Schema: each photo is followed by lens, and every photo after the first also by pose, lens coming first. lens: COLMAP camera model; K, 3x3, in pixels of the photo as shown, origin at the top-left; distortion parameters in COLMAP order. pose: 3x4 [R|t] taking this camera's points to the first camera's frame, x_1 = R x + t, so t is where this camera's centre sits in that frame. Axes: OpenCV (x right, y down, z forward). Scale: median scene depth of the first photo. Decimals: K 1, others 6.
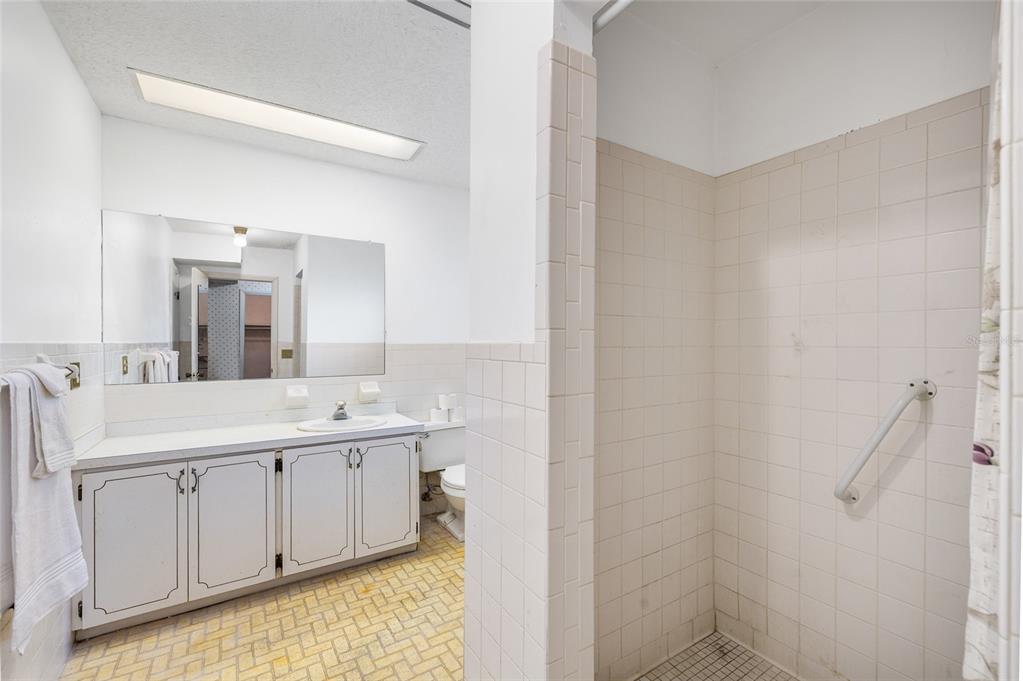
lens RADIAL K [[437.5, 0, 511.7], [0, 437.5, 340.9], [0, 0, 1]] dist [-0.000690, -0.000569]
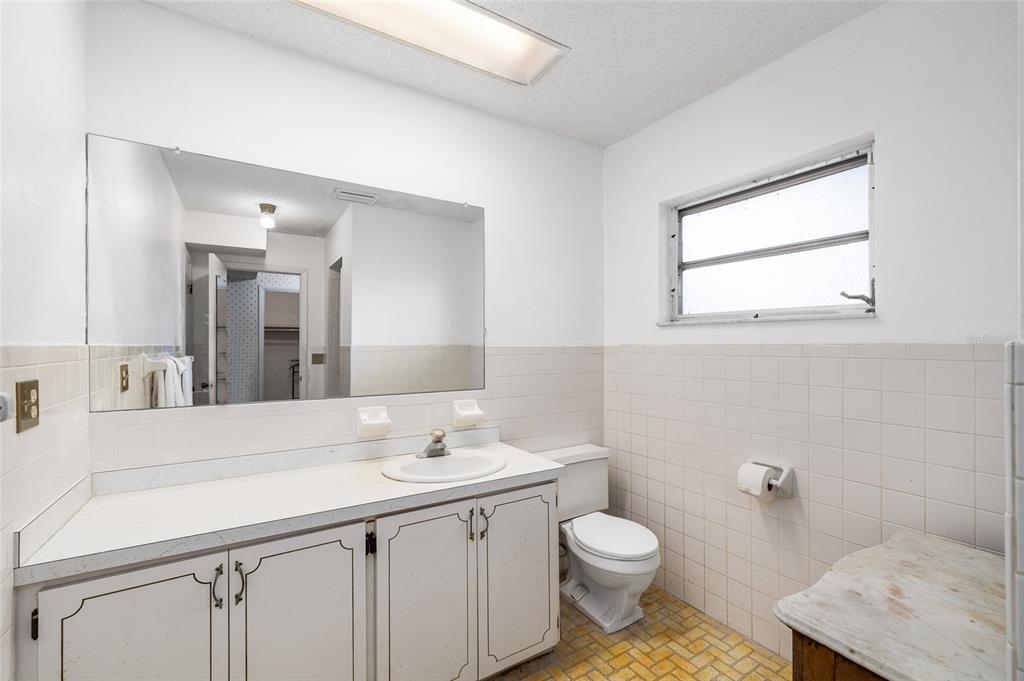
lens RADIAL K [[438.0, 0, 512.6], [0, 438.0, 343.1], [0, 0, 1]] dist [-0.000690, -0.000569]
pose [[0.999976, -0.001591, -0.006670, -0.257820], [0.001571, 0.999995, -0.002911, 0.003386], [0.006675, 0.002900, 0.999974, 0.302458]]
